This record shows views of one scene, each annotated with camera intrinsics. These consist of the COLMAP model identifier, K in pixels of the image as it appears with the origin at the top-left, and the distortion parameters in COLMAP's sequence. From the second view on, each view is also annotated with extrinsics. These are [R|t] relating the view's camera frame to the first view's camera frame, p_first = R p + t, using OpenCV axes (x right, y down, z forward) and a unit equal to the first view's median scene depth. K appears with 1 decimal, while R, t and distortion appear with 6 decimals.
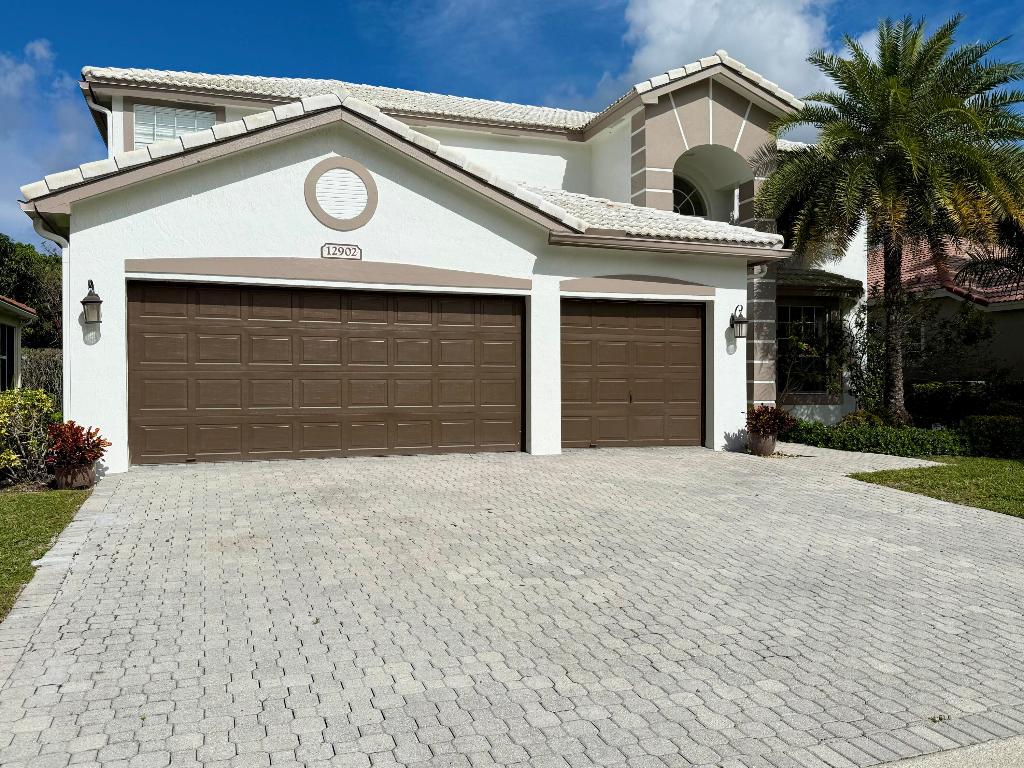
lens RADIAL K [[809.5, 0, 509.8], [0, 809.5, 388.2], [0, 0, 1]] dist [0.026097, -0.019319]
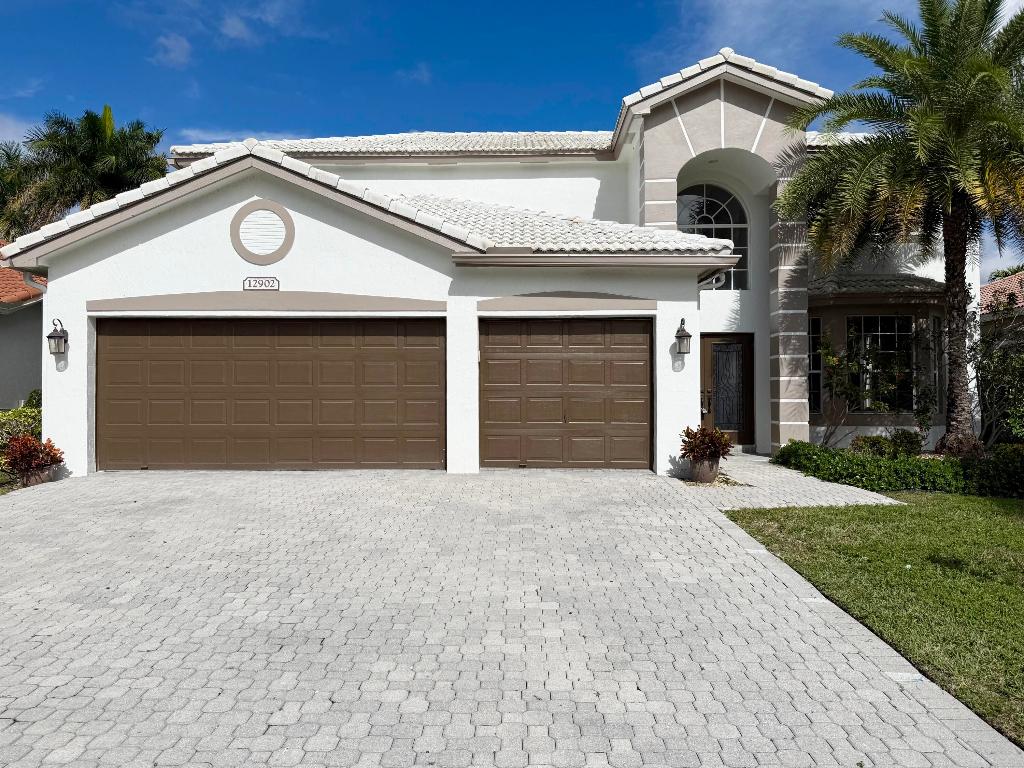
lens RADIAL K [[731.8, 0, 519.8], [0, 731.8, 388.0], [0, 0, 1]] dist [0.020894, -0.021464]
pose [[0.936912, -0.004061, -0.349541, 0.426539], [-0.002929, 0.999806, -0.019466, -0.006753], [0.349552, 0.019262, 0.936719, 0.164784]]
